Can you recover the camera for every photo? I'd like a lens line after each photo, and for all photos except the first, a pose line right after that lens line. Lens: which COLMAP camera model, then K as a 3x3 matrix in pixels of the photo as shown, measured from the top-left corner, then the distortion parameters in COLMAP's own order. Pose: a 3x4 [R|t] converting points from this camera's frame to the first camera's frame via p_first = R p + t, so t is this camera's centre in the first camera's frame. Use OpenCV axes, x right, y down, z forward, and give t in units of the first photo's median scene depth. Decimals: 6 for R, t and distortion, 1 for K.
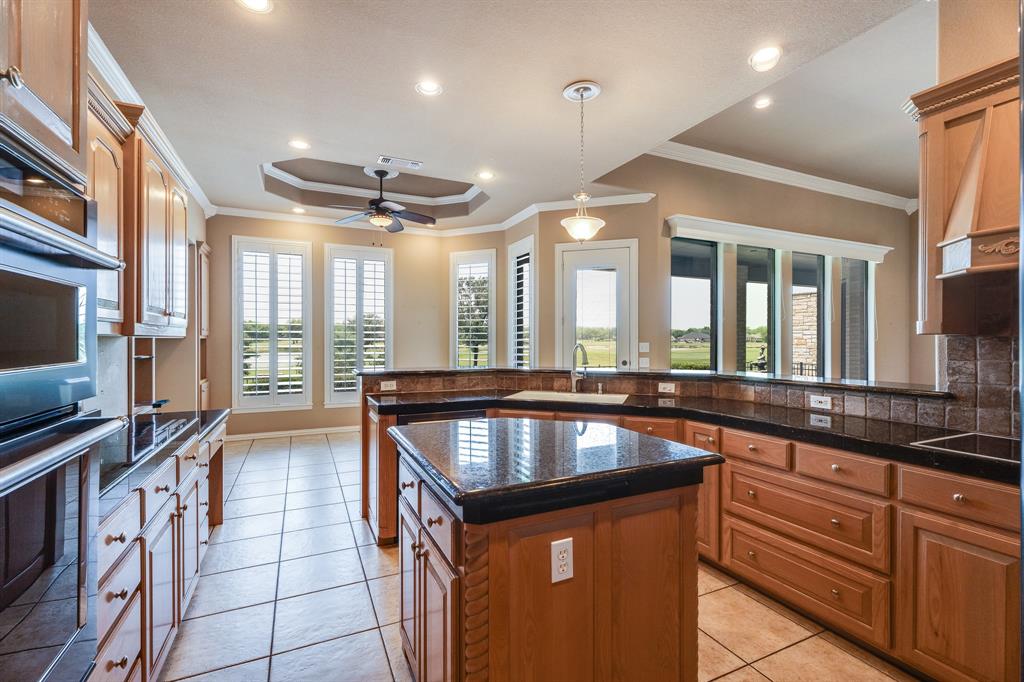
lens RADIAL K [[458.4, 0, 512.3], [0, 458.4, 337.5], [0, 0, 1]] dist [0.001903, 0.000138]
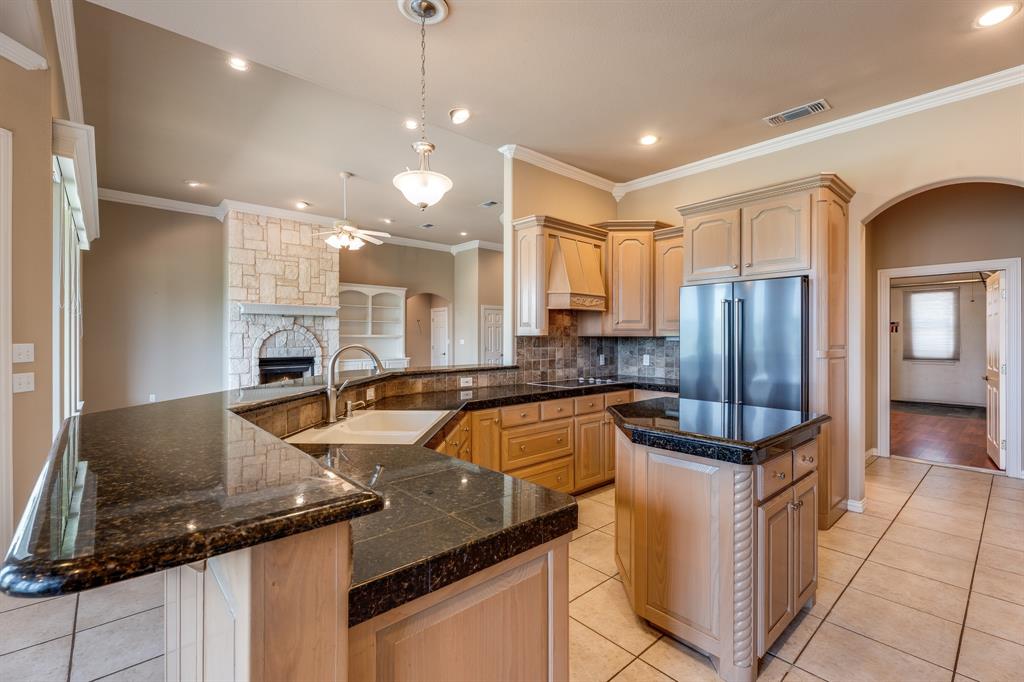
lens RADIAL K [[458.4, 0, 511.3], [0, 458.4, 338.8], [0, 0, 1]] dist [0.001903, 0.000138]
pose [[-0.283708, -0.006173, 0.958891, -0.777750], [-0.007895, 0.999960, 0.004101, -0.000074], [-0.958878, -0.006406, -0.283745, 1.352721]]
